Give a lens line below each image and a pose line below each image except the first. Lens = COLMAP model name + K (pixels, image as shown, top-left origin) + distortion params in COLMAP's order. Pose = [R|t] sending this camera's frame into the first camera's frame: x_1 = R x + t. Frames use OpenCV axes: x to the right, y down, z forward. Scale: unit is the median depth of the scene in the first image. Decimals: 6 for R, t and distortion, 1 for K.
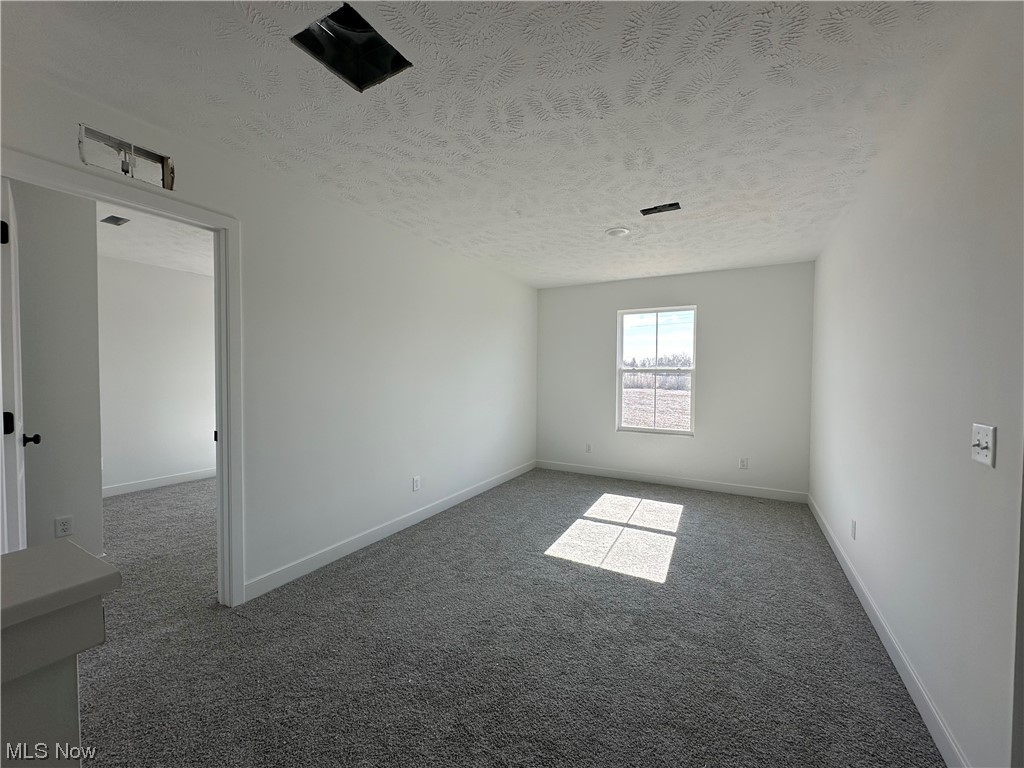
lens RADIAL K [[410.6, 0, 506.4], [0, 410.6, 380.1], [0, 0, 1]] dist [-0.001145, -0.000174]
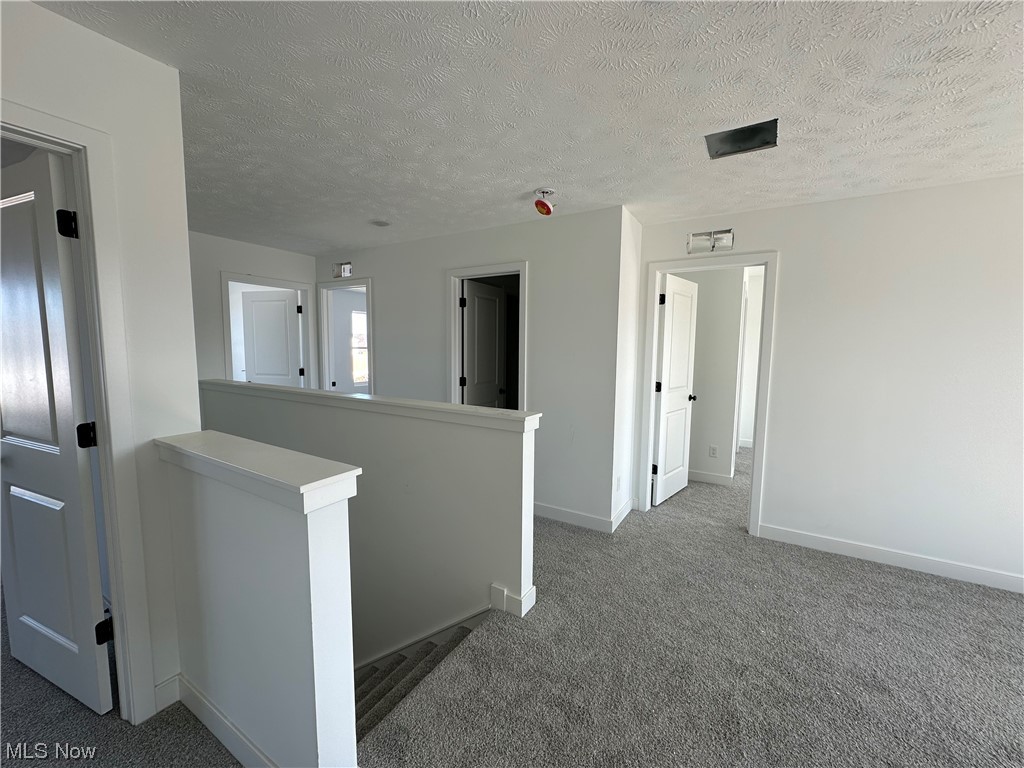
lens RADIAL K [[407.9, 0, 512.0], [0, 407.9, 384.0], [0, 0, 1]] dist [-0.000709, -0.000103]
pose [[-0.027683, 0.091163, -0.995451, 0.711391], [-0.029571, 0.995322, 0.091973, -0.065818], [0.999179, 0.031982, -0.024858, 0.205415]]
